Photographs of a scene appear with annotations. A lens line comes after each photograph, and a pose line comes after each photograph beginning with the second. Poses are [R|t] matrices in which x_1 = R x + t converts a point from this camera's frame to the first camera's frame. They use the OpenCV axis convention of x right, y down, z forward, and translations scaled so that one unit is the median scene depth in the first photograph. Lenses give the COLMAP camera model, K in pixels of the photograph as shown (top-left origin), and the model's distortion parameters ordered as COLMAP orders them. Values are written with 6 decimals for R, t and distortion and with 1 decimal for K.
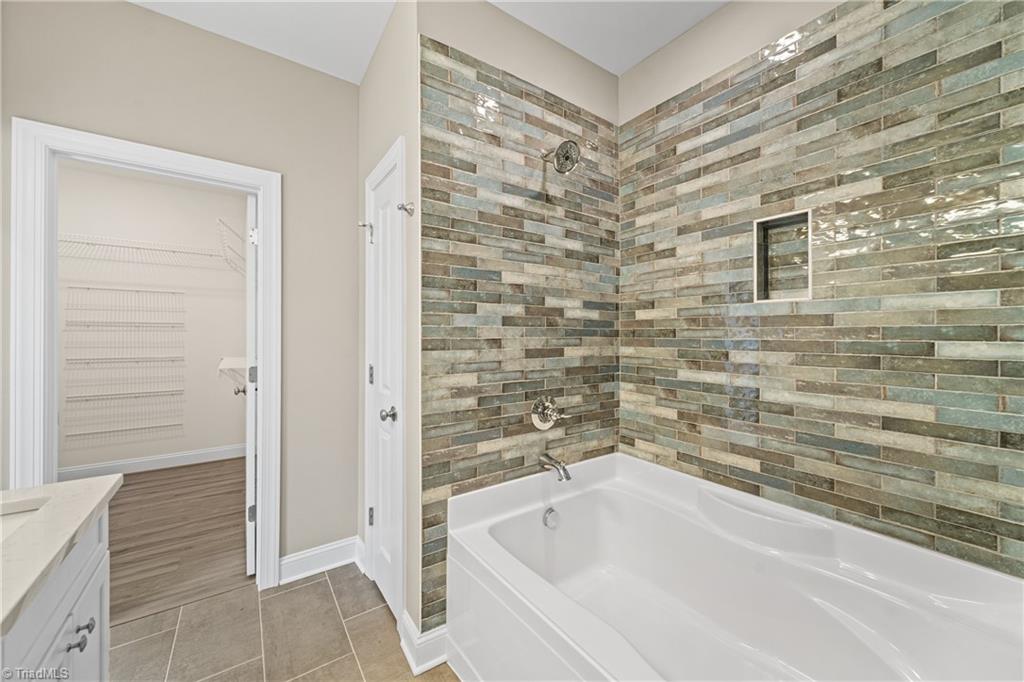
lens RADIAL K [[394.5, 0, 522.4], [0, 394.5, 335.4], [0, 0, 1]] dist [0.002385, 0.000644]
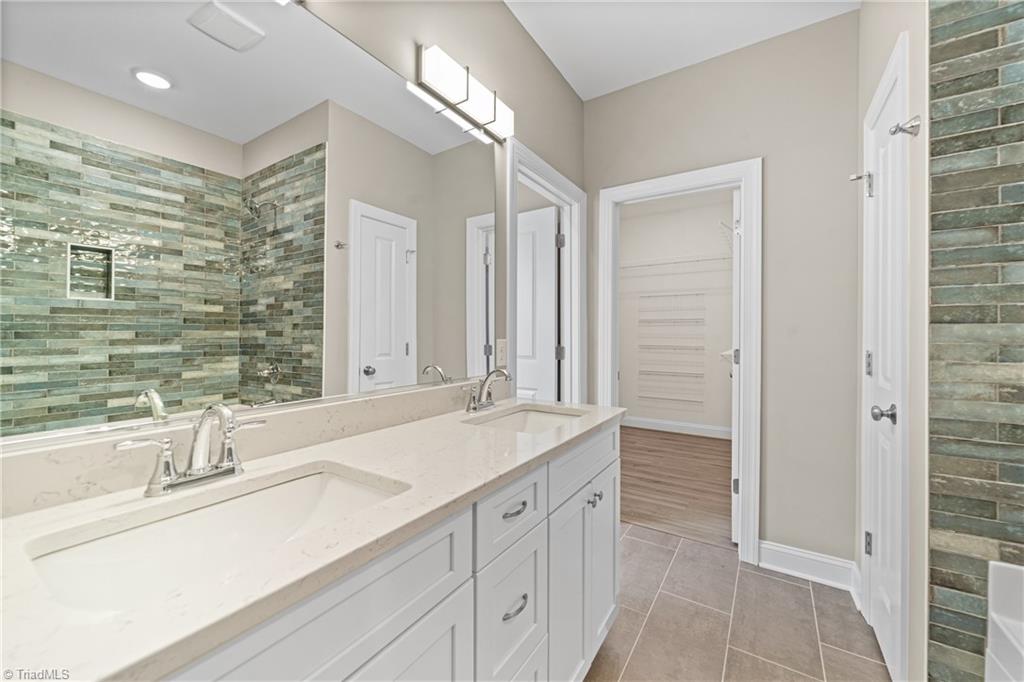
lens RADIAL K [[391.5, 0, 518.7], [0, 391.5, 337.8], [0, 0, 1]] dist [0.000248, 0.000232]
pose [[0.369179, 0.004932, -0.929345, 0.103668], [-0.003437, 0.999986, 0.003941, 0.056456], [0.929352, 0.001739, 0.369191, 0.072406]]
